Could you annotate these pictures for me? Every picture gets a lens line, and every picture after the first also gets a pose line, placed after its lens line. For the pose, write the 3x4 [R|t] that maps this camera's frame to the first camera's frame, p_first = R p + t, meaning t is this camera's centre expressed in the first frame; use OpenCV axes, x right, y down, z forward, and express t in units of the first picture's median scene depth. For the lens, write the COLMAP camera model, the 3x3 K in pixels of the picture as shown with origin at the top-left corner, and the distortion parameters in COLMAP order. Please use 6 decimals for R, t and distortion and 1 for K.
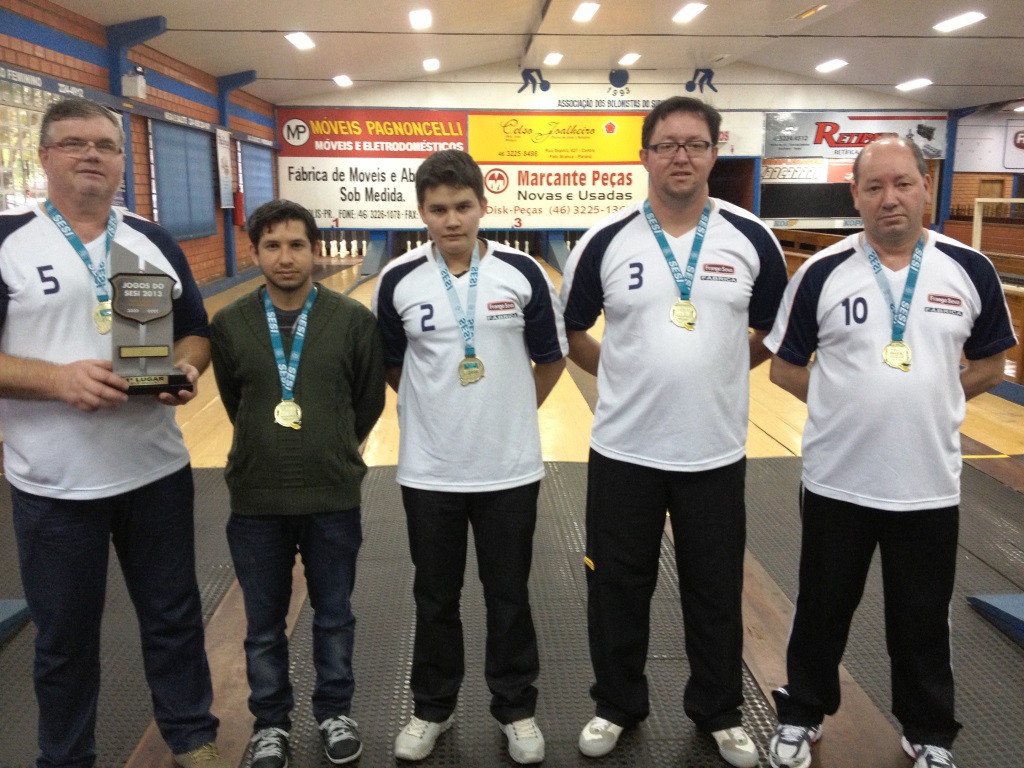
lens RADIAL K [[982.8, 0, 498.7], [0, 982.8, 412.3], [0, 0, 1]] dist [0.093058, -0.160822]
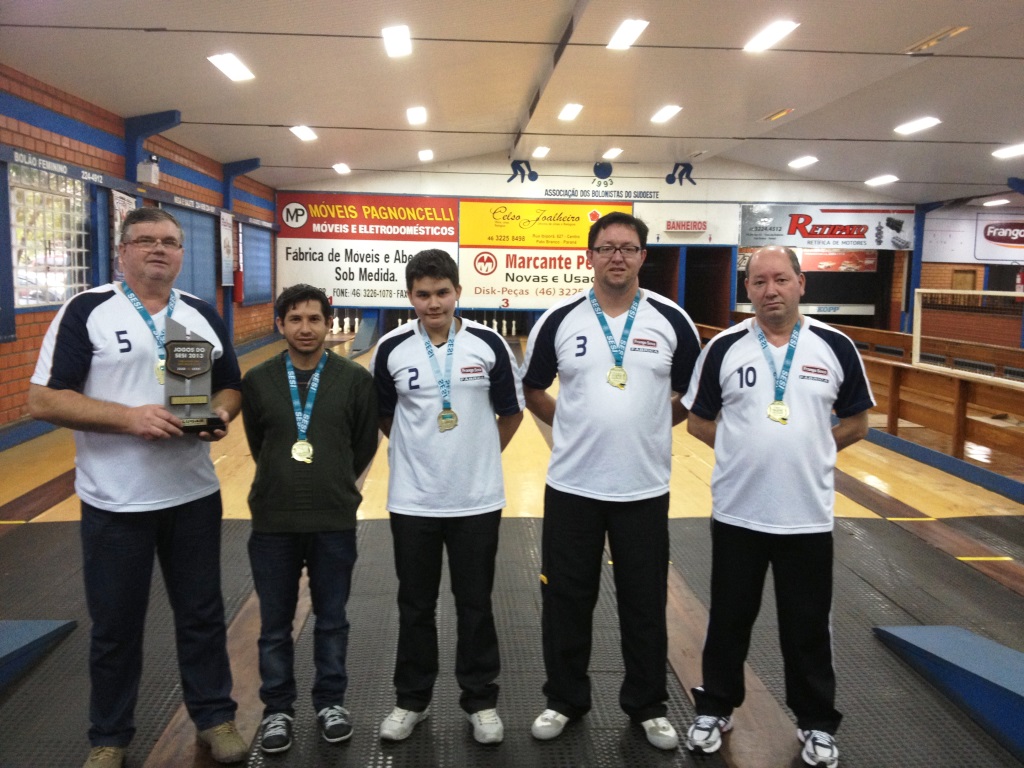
lens RADIAL K [[982.8, 0, 498.7], [0, 982.8, 412.3], [0, 0, 1]] dist [0.093058, -0.160822]
pose [[0.999831, 0.014767, 0.010926, 0.021342], [-0.013857, 0.996770, -0.079101, 0.042907], [-0.012059, 0.078936, 0.996807, -0.236614]]
